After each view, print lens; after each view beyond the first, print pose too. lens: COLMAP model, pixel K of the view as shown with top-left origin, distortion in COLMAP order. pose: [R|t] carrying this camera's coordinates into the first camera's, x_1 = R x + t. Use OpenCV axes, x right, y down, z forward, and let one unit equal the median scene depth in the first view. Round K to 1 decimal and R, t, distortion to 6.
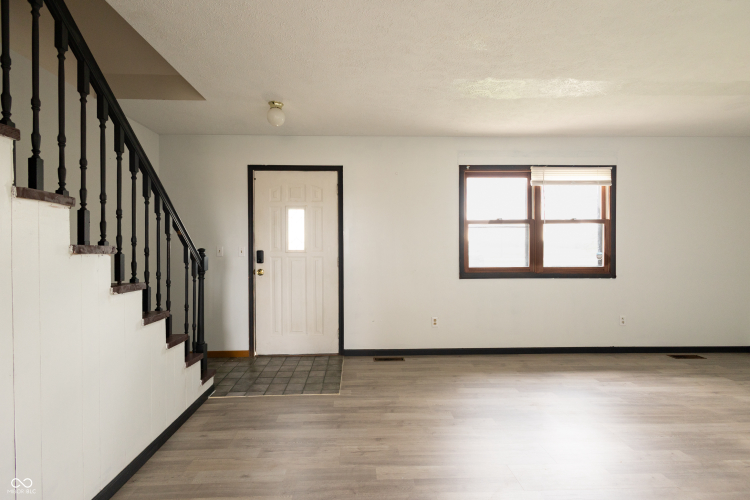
lens RADIAL K [[345.1, 0, 373.3], [0, 345.1, 248.0], [0, 0, 1]] dist [0.010232, -0.000190]
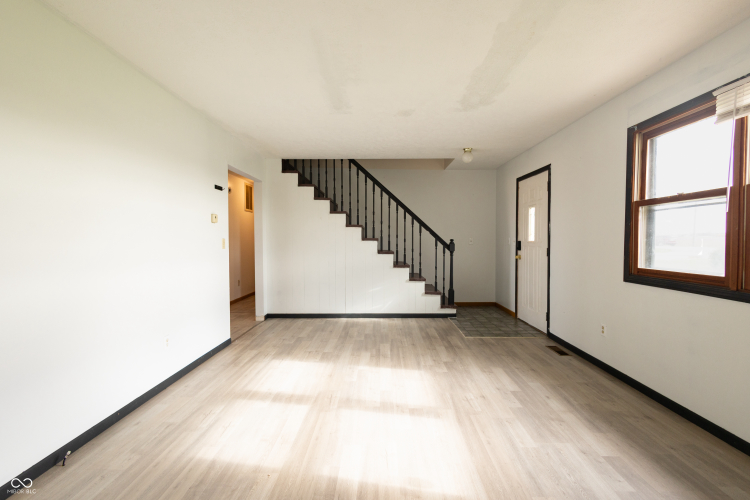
lens RADIAL K [[345.1, 0, 373.3], [0, 345.1, 248.0], [0, 0, 1]] dist [0.010232, -0.000190]
pose [[-0.050657, 0.031218, -0.998228, 1.235954], [0.002001, 0.999513, 0.031156, -0.009945], [0.998714, -0.000419, -0.050695, 0.594355]]
